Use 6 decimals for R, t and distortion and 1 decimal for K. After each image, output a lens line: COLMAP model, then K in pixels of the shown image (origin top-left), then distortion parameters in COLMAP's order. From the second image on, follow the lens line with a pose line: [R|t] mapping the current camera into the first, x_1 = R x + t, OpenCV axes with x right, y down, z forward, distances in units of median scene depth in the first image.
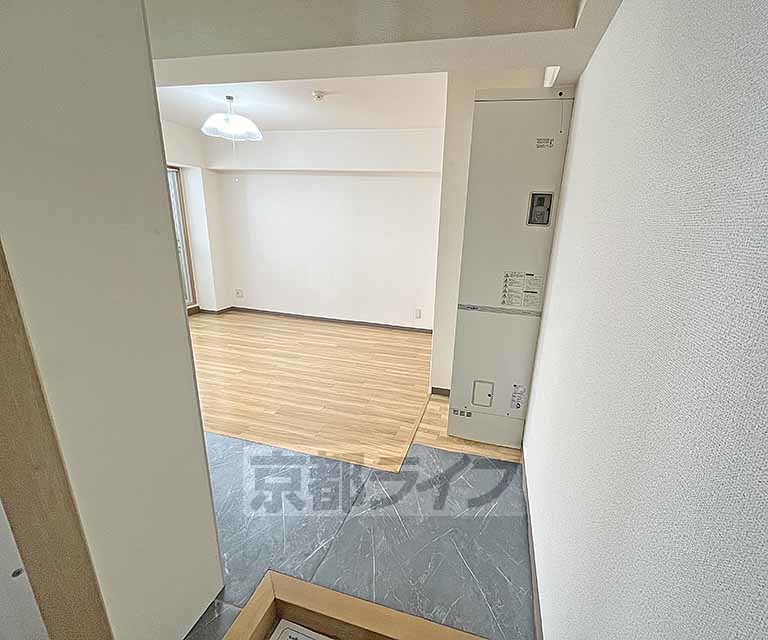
lens RADIAL K [[339.2, 0, 384.0], [0, 339.2, 320.0], [0, 0, 1]] dist [0.001560, -0.000369]
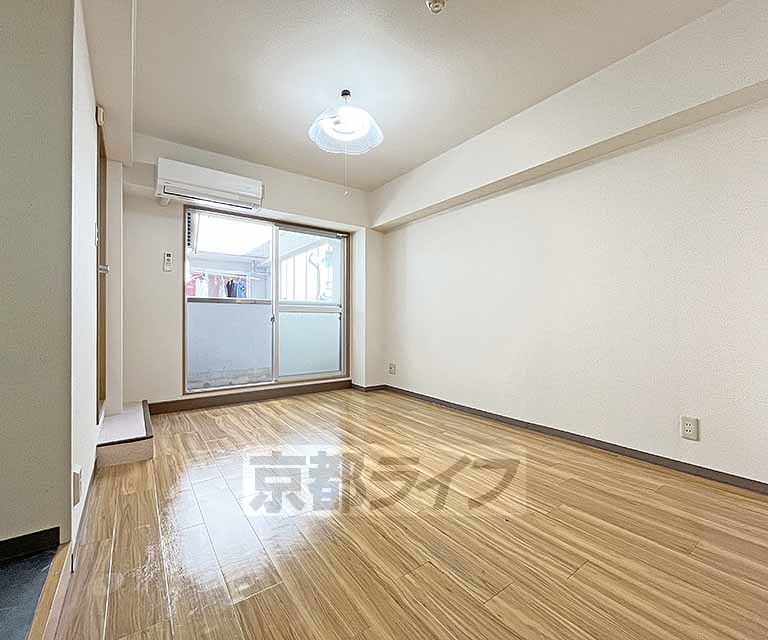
lens RADIAL K [[339.2, 0, 384.0], [0, 339.2, 320.0], [0, 0, 1]] dist [0.001560, -0.000369]
pose [[0.815823, -0.017499, -0.578037, 0.033432], [-0.152890, 0.957451, -0.244770, 0.013136], [0.557726, 0.288065, 0.778435, 0.379406]]
